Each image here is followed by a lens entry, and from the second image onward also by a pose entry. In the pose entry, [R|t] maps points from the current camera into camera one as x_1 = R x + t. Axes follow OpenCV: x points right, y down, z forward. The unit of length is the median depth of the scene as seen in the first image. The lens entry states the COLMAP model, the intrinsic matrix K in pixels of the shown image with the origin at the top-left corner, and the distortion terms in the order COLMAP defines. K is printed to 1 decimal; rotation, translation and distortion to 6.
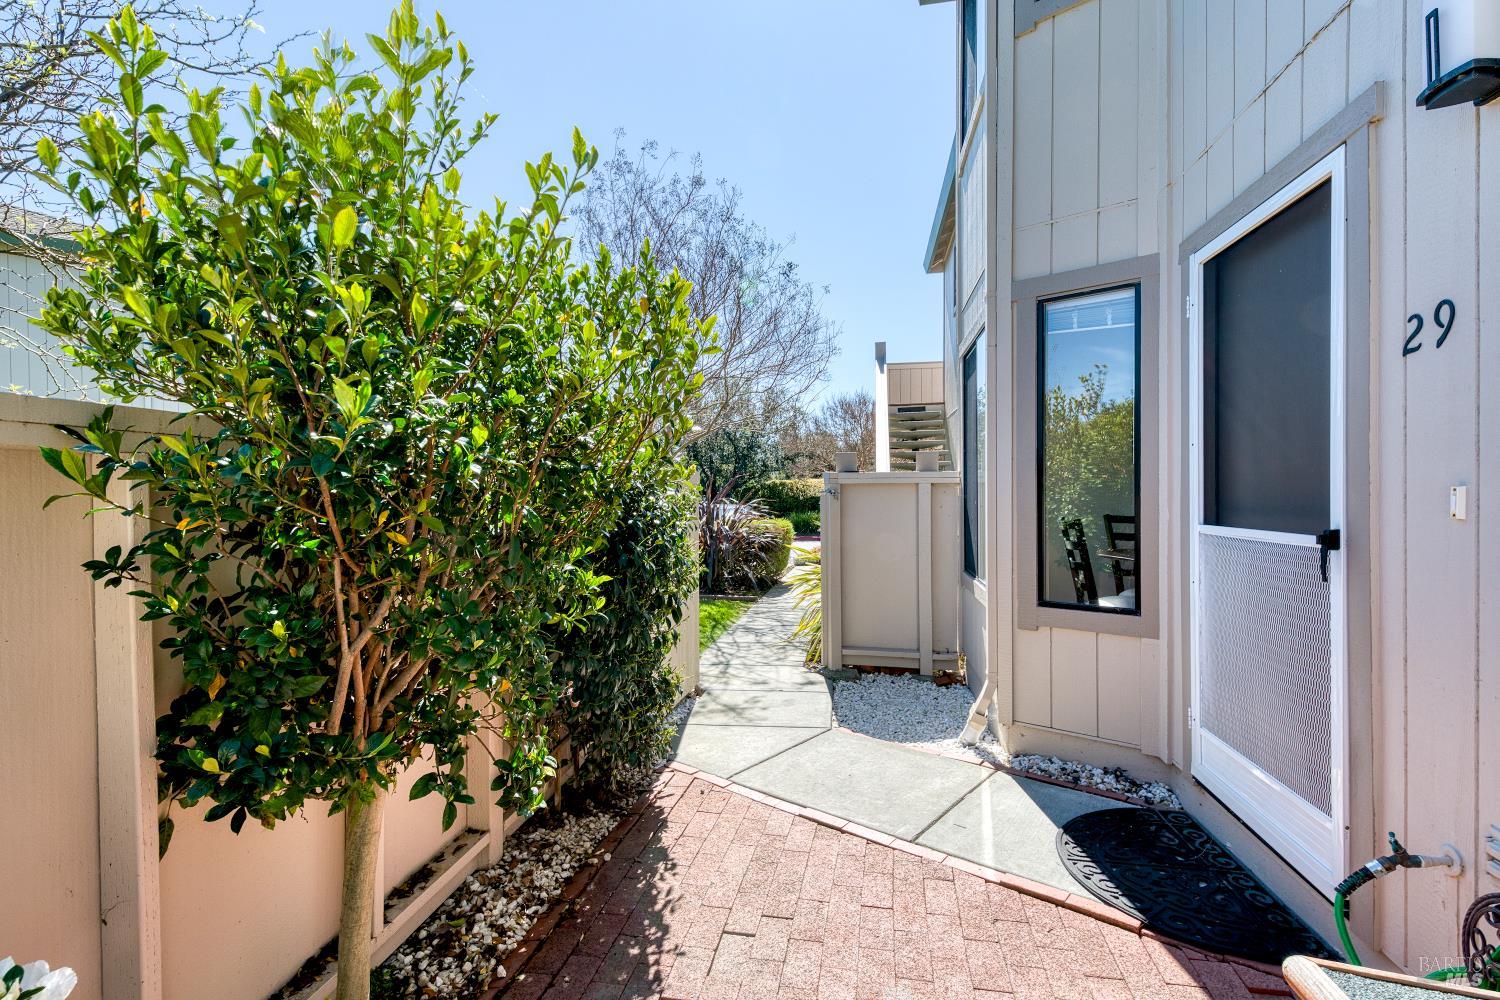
lens RADIAL K [[682.2, 0, 750.0], [0, 682.2, 500.0], [0, 0, 1]] dist [0.001229, 0.000155]
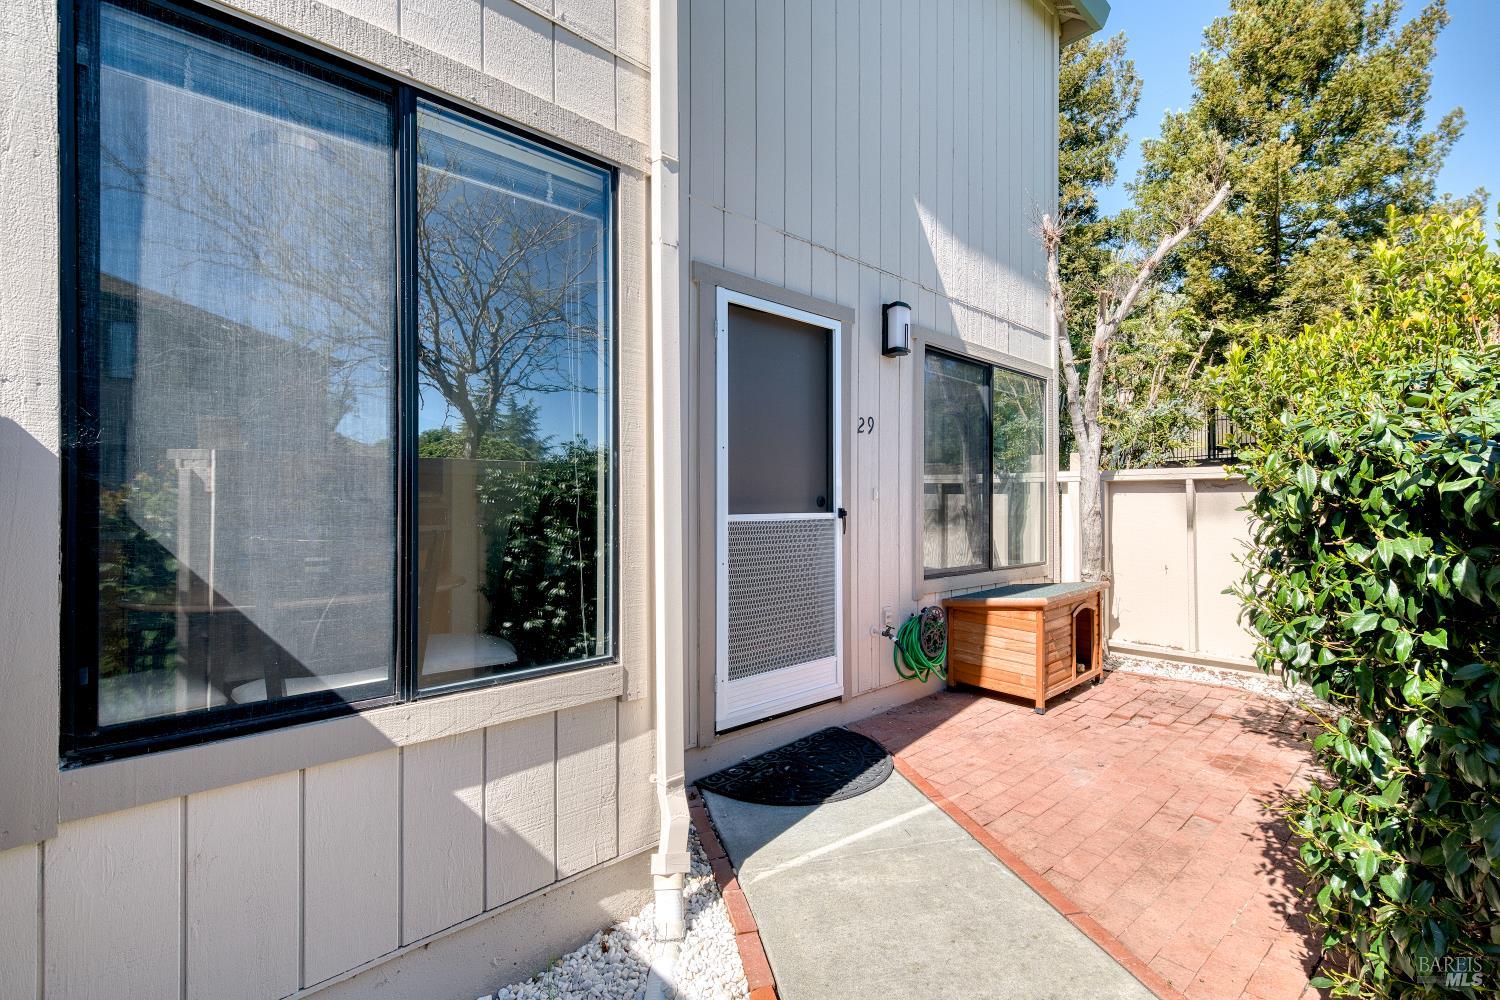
lens RADIAL K [[682.2, 0, 750.0], [0, 682.2, 500.0], [0, 0, 1]] dist [0.001229, 0.000155]
pose [[-0.799998, 0.005395, 0.599978, -0.115025], [0.011208, 0.999919, 0.005953, 0.001463], [-0.599898, 0.011487, -0.799994, 2.339088]]
